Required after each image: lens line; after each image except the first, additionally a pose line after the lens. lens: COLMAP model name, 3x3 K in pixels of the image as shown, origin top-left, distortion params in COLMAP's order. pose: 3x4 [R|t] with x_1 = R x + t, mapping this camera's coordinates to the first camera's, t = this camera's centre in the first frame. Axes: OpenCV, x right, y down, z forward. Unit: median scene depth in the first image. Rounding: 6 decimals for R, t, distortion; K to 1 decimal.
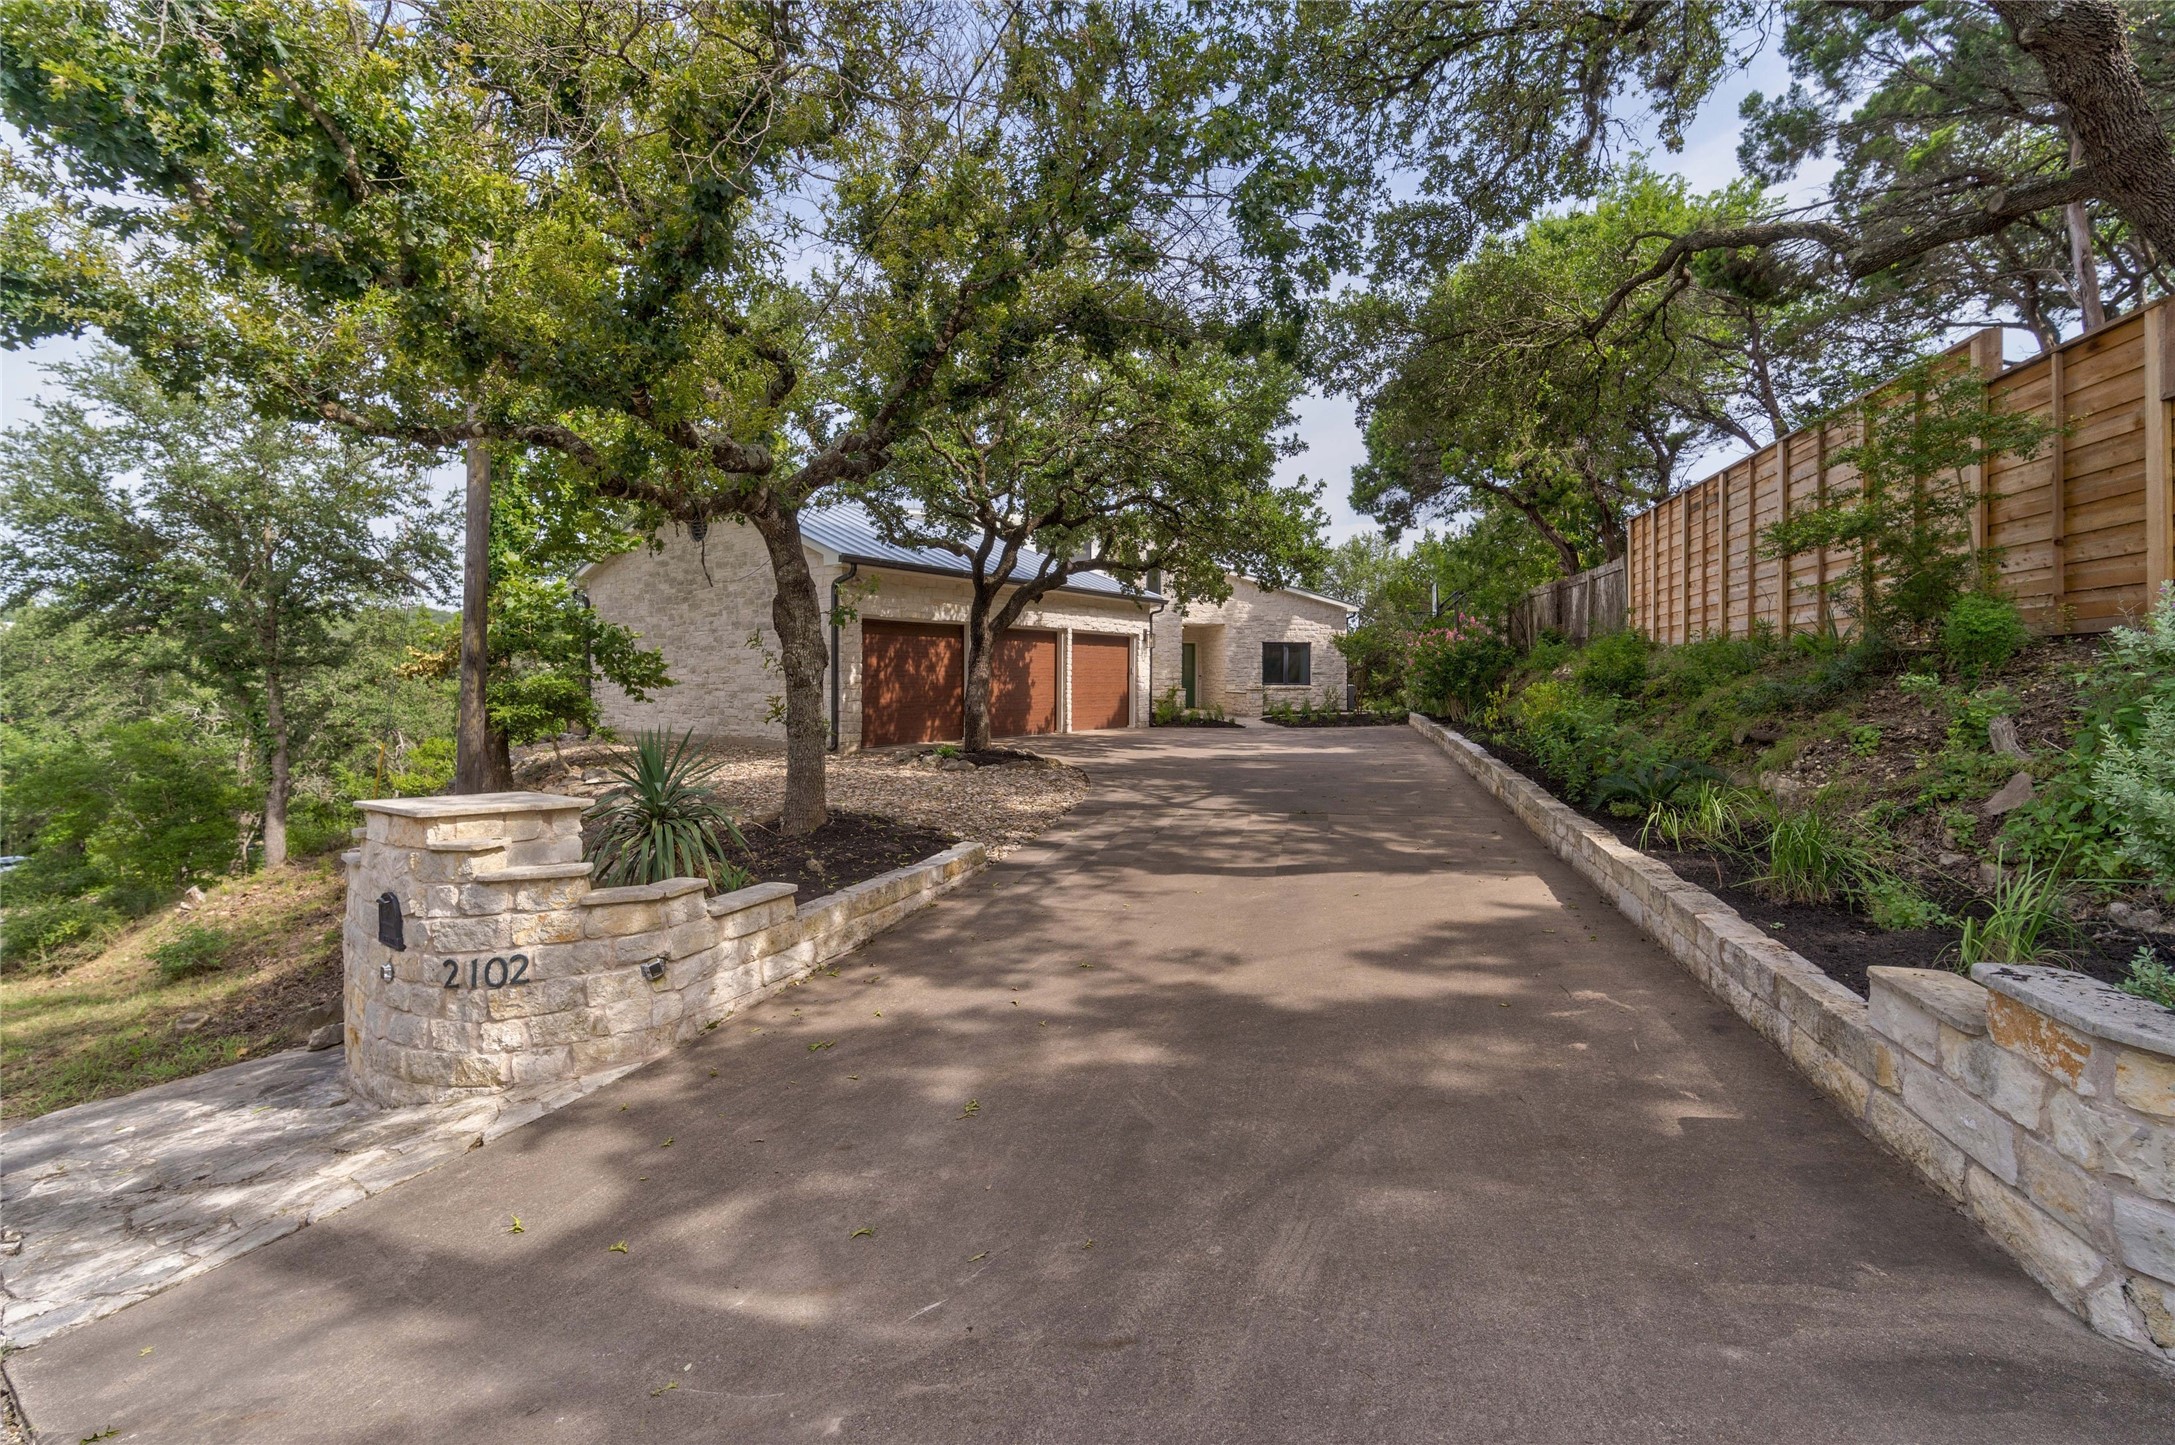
lens RADIAL K [[1398.1, 0, 1087.5], [0, 1398.1, 722.5], [0, 0, 1]] dist [-0.000875, 0.000294]
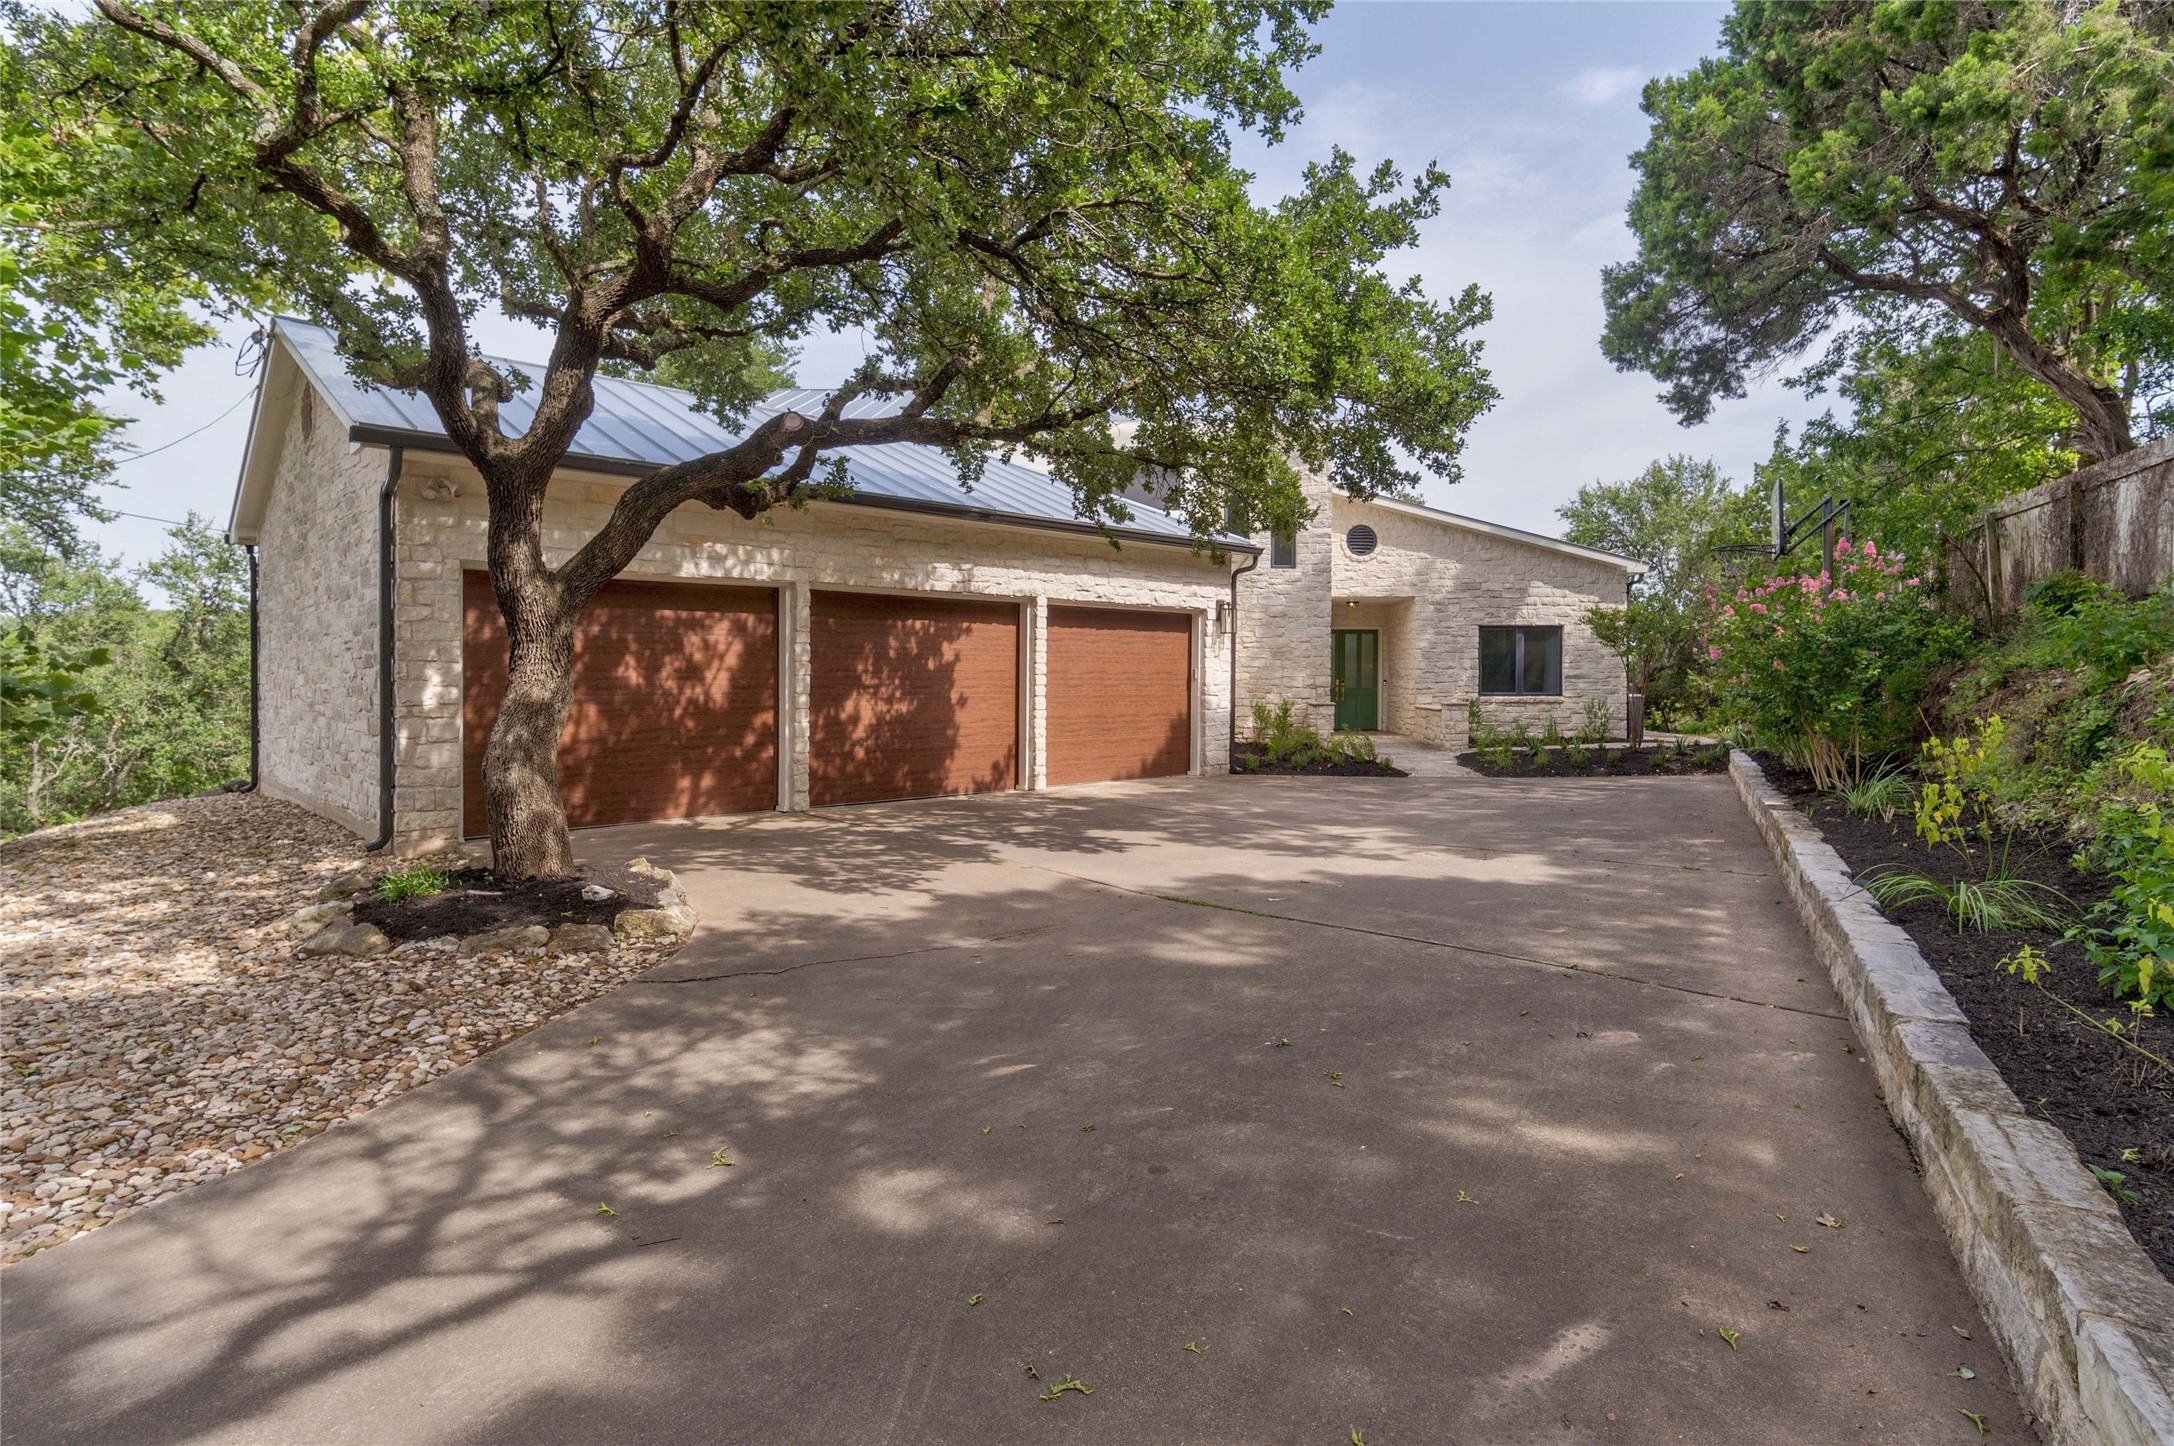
lens RADIAL K [[1397.4, 0, 1087.0], [0, 1397.4, 723.0], [0, 0, 1]] dist [-0.000875, 0.000294]
pose [[0.974050, 0.004542, -0.226286, 0.116431], [-0.004249, 0.999989, 0.001780, -0.018375], [0.226292, -0.000772, 0.974059, 0.442934]]
